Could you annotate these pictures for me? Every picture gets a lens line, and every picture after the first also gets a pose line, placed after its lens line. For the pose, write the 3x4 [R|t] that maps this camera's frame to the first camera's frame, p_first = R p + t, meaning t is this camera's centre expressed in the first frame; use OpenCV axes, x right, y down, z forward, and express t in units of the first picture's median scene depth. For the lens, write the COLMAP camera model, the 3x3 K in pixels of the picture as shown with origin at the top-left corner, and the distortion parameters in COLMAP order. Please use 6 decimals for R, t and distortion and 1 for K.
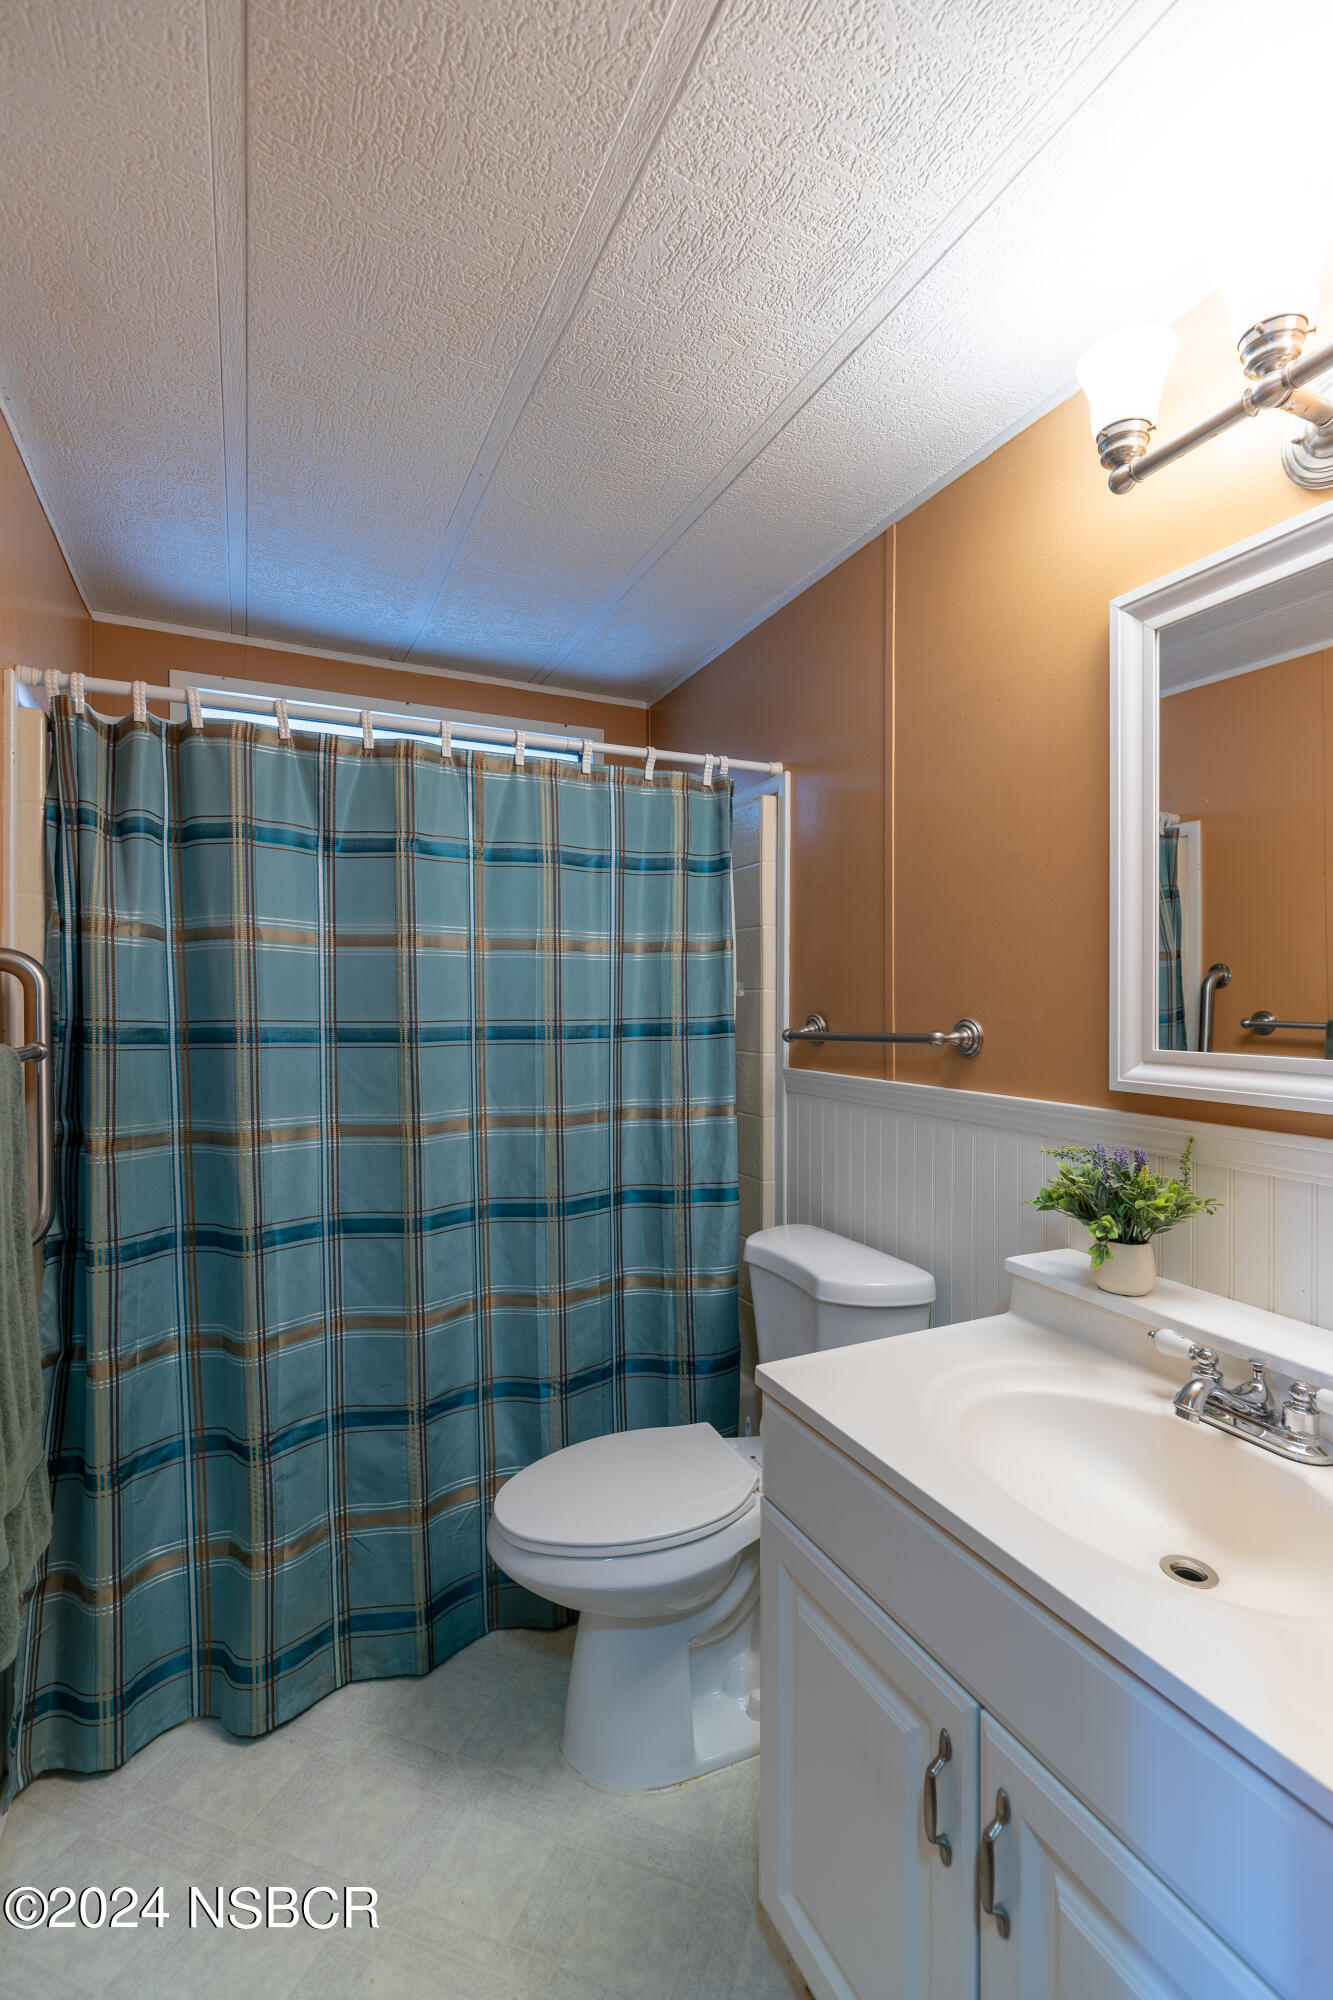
lens RADIAL K [[941.9, 0, 666.5], [0, 941.9, 1000.0], [0, 0, 1]] dist [-0.033940, 0.012465]
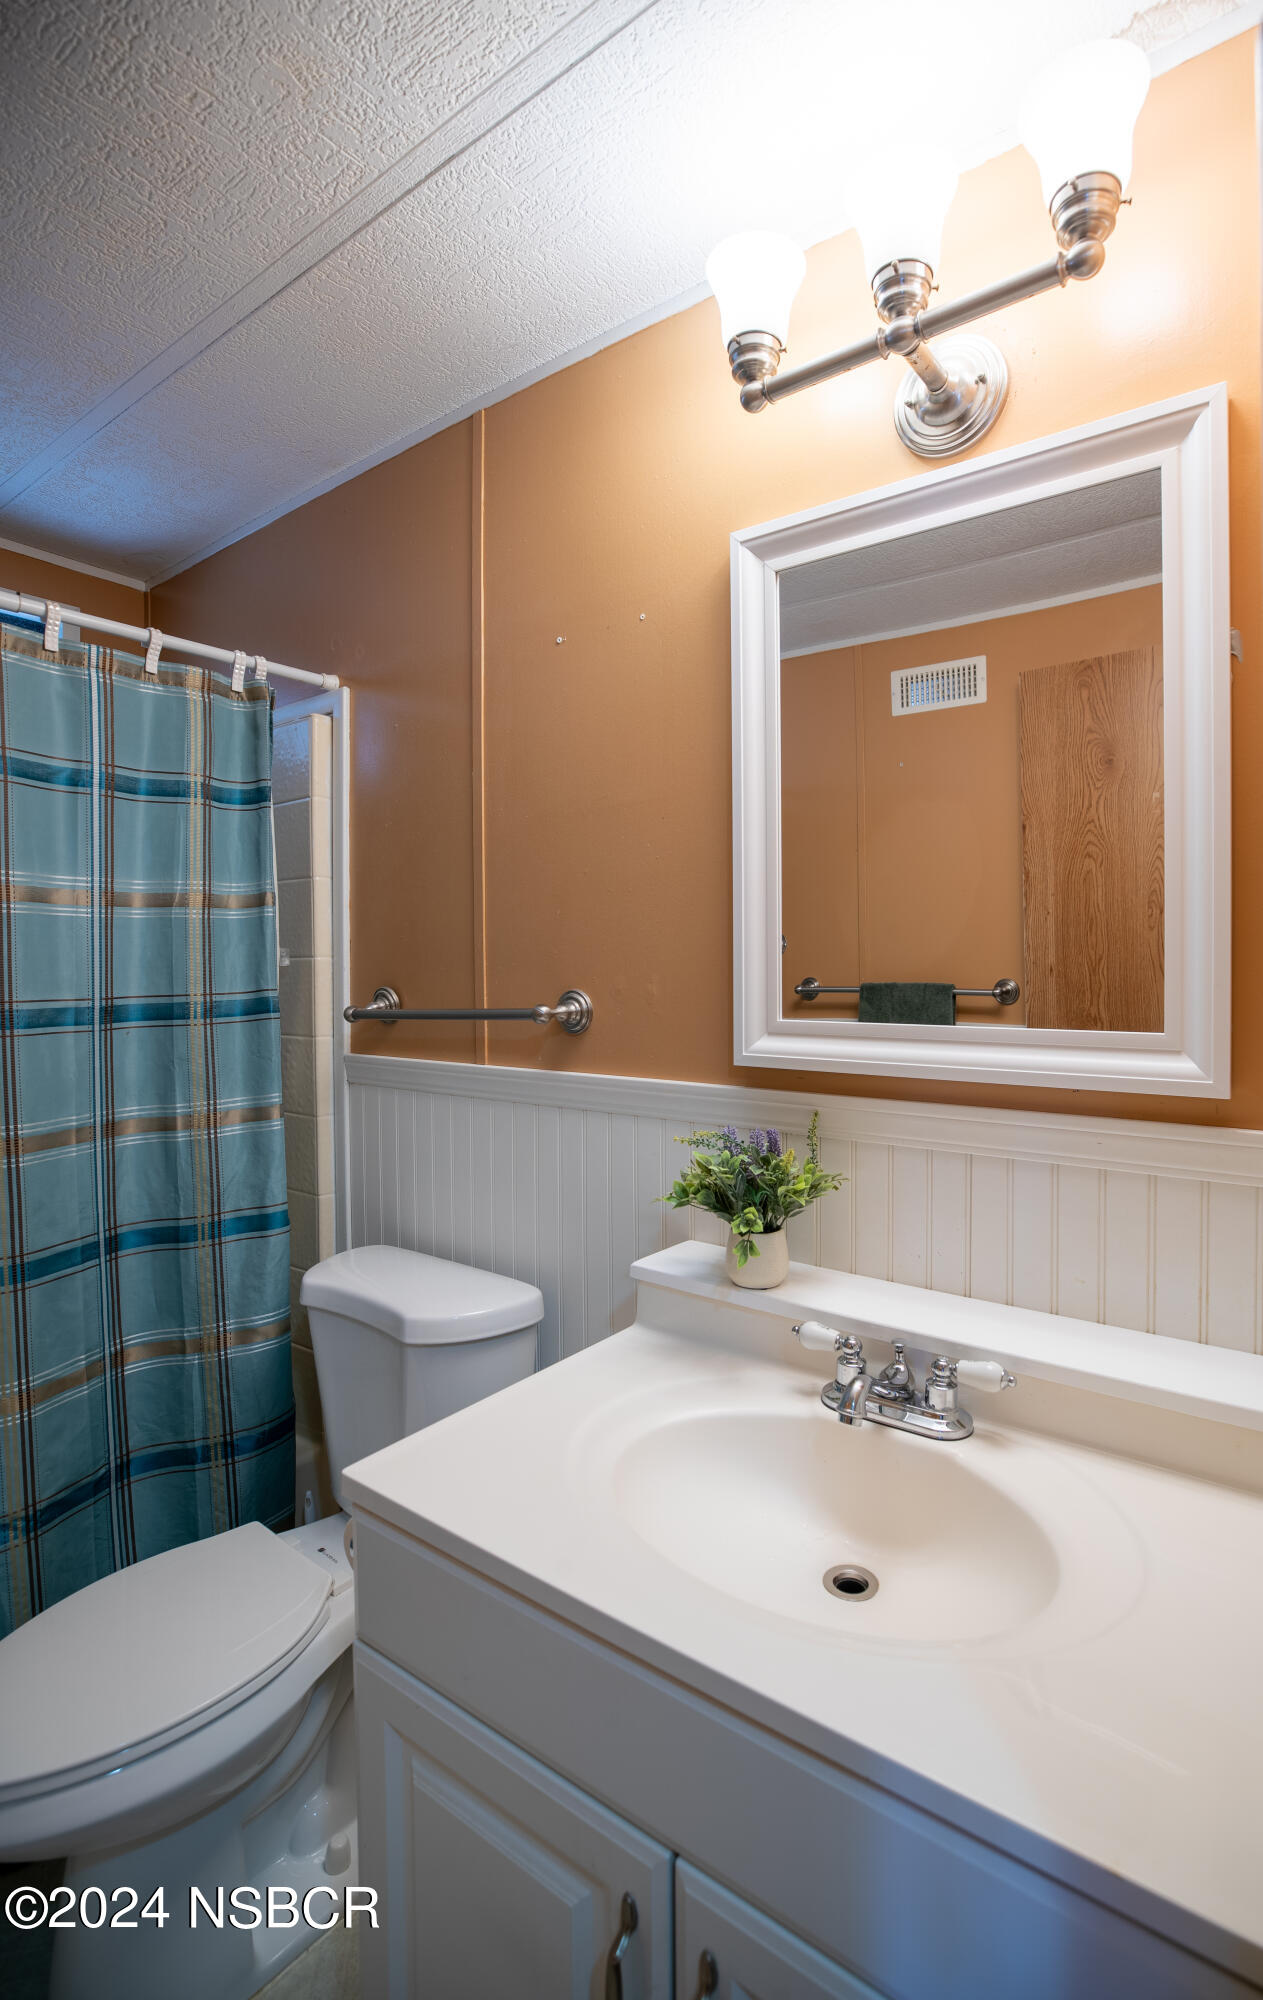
lens RADIAL K [[938.6, 0, 696.4], [0, 938.6, 982.1], [0, 0, 1]] dist [-0.049271, 0.016245]
pose [[0.866338, -0.013254, 0.499282, -0.013269], [0.006987, 0.999872, 0.014419, 0.000961], [-0.499409, -0.009004, 0.866320, 0.172987]]
